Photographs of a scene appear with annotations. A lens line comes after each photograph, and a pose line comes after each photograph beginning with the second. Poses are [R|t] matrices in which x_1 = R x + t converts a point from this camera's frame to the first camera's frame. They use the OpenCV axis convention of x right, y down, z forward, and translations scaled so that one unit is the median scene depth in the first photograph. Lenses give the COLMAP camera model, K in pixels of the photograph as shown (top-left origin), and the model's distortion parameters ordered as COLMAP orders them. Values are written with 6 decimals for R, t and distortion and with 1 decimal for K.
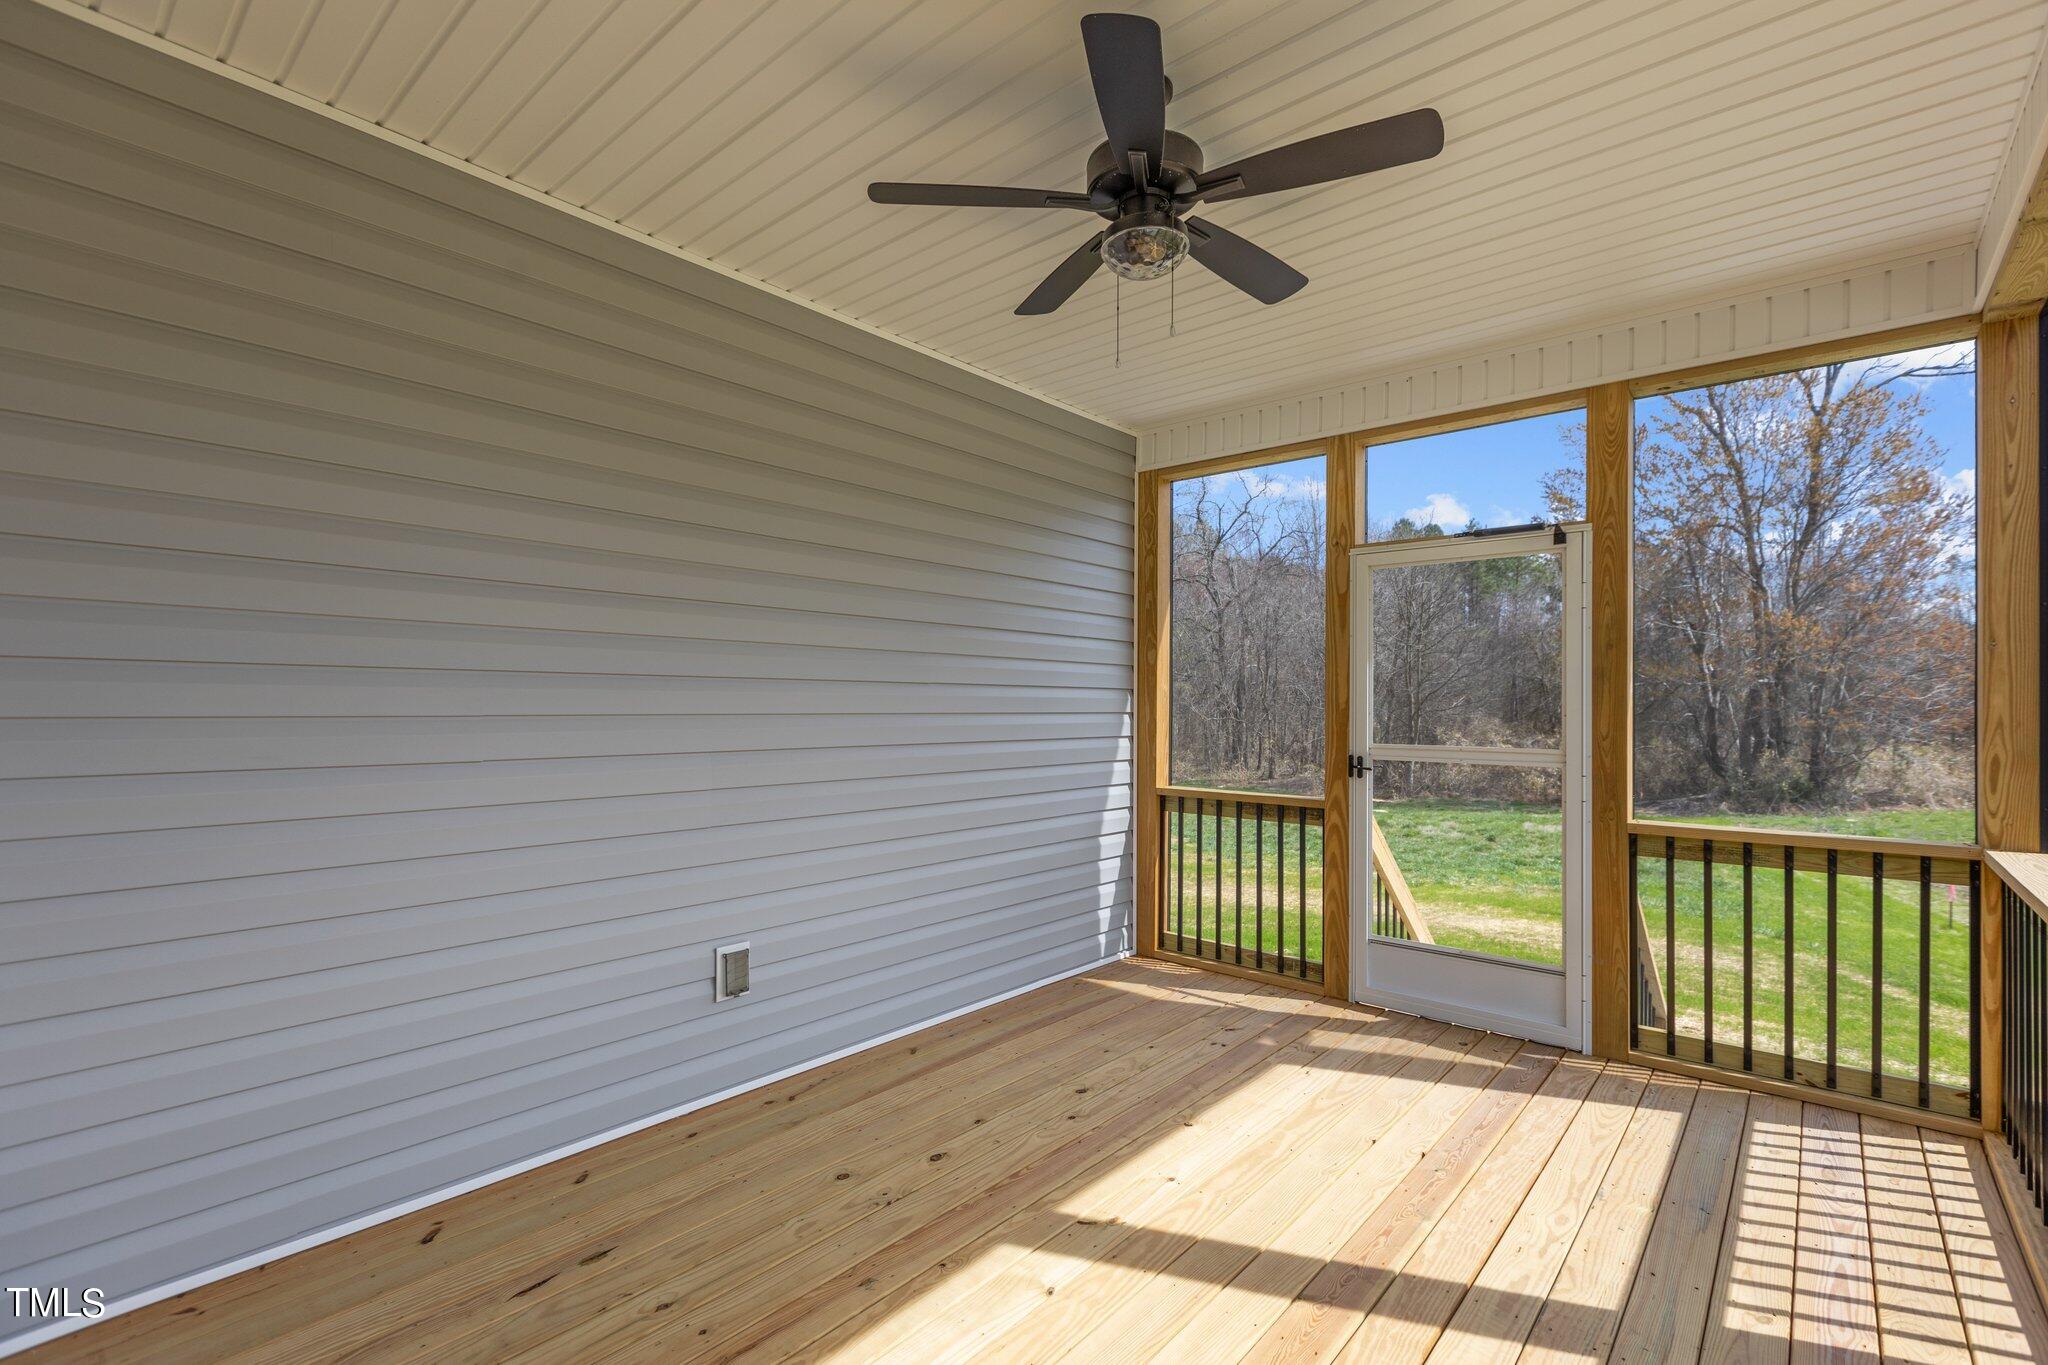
lens RADIAL K [[918.7, 0, 1021.6], [0, 918.7, 693.1], [0, 0, 1]] dist [-0.000376, -0.000087]
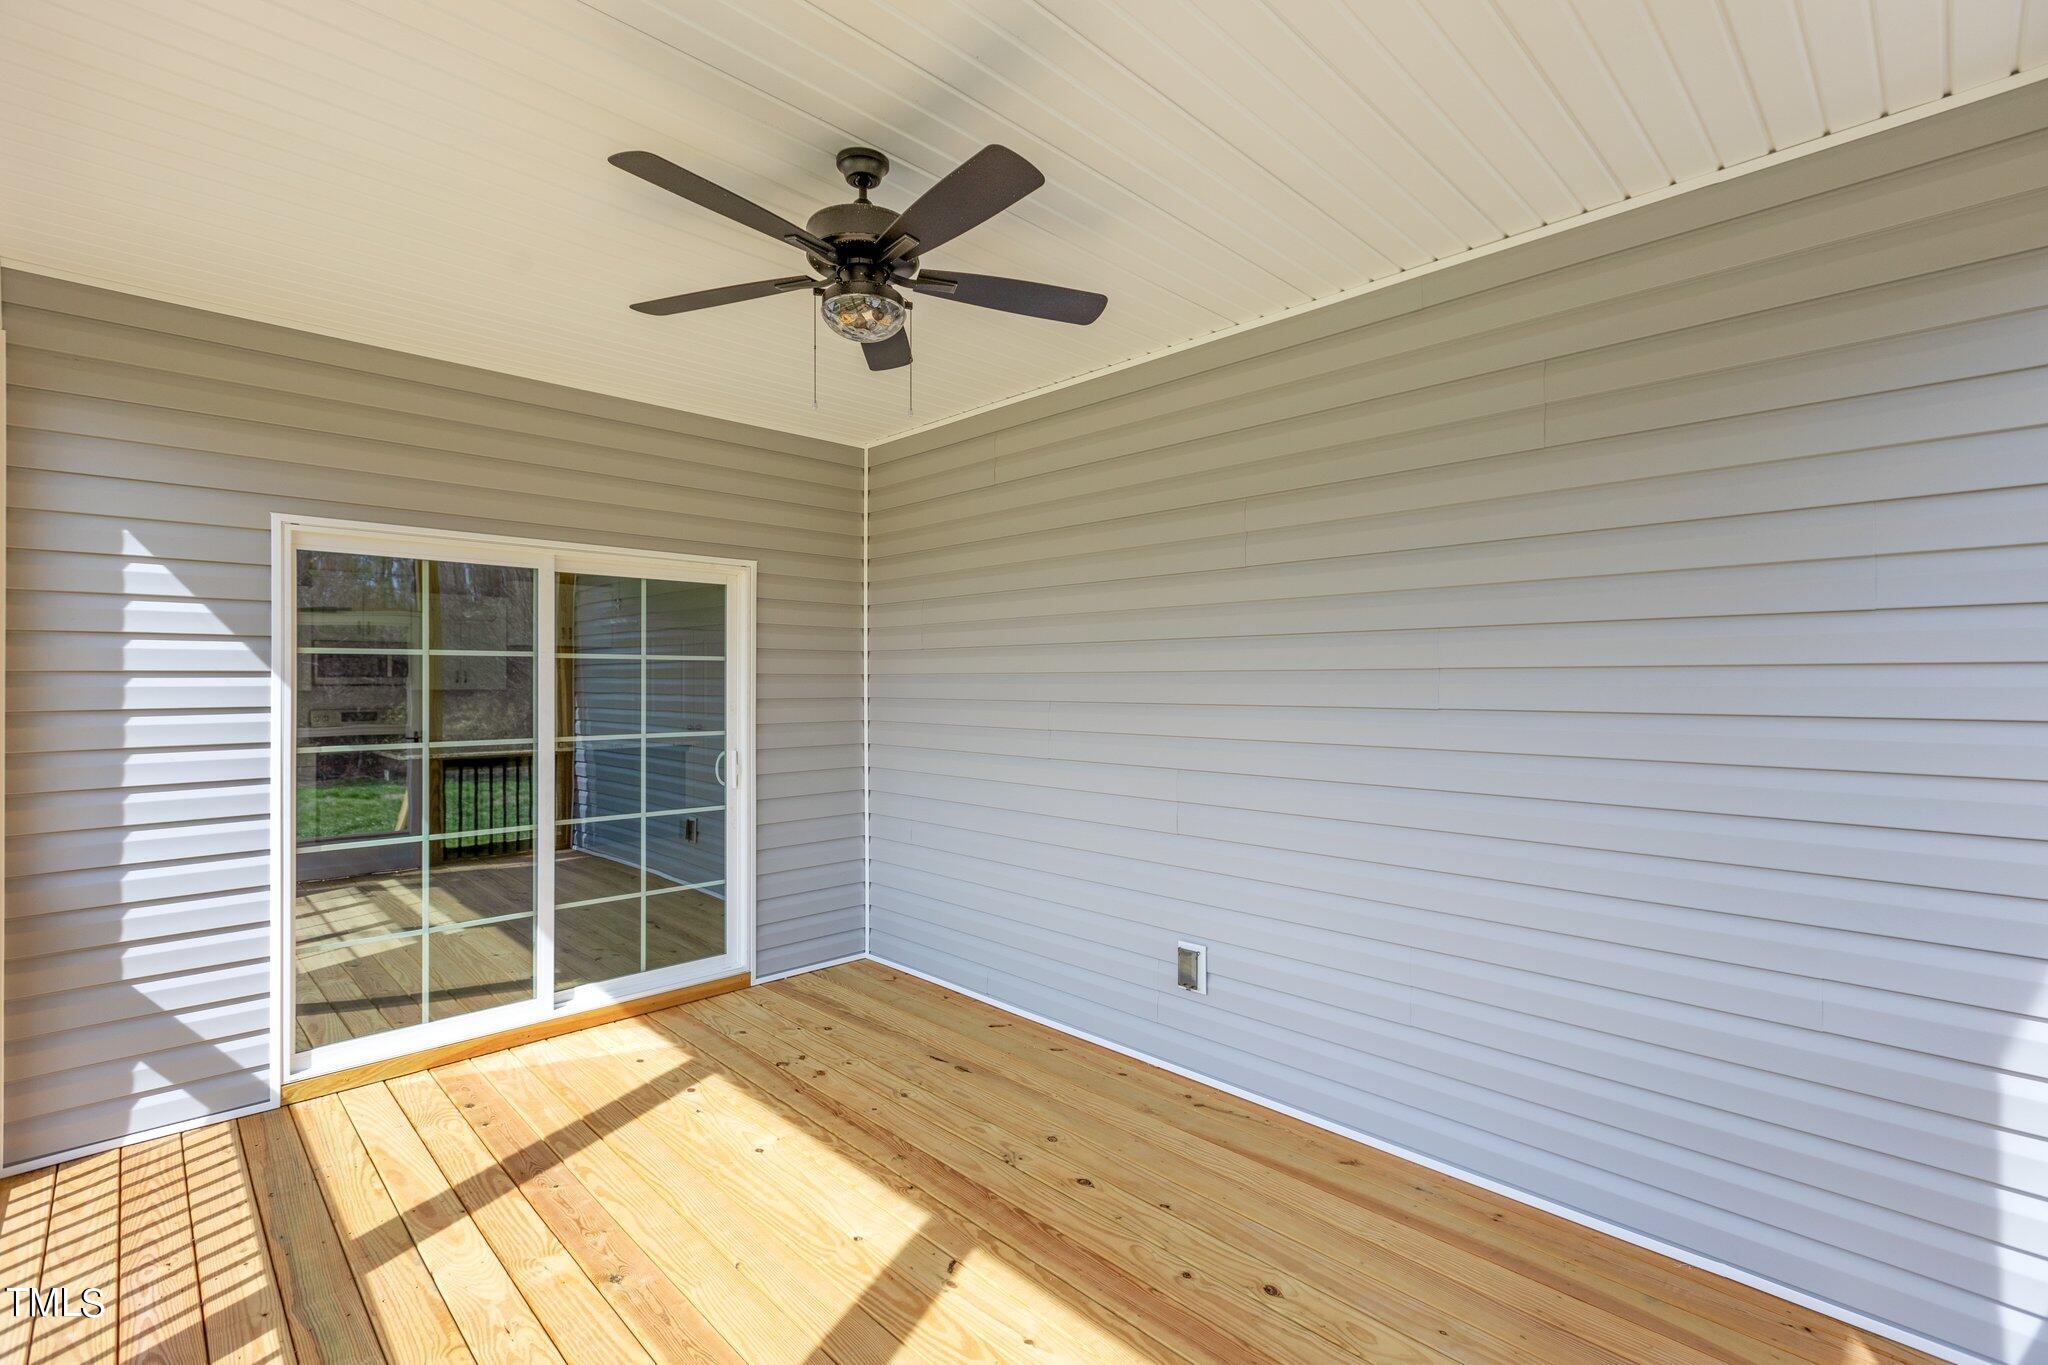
lens RADIAL K [[918.7, 0, 1021.9], [0, 918.7, 681.1], [0, 0, 1]] dist [-0.000376, -0.000087]
pose [[-0.081855, -0.013865, -0.996548, 1.041970], [0.003191, 0.999894, -0.014174, -0.027138], [0.996639, -0.004340, -0.081802, 1.158454]]
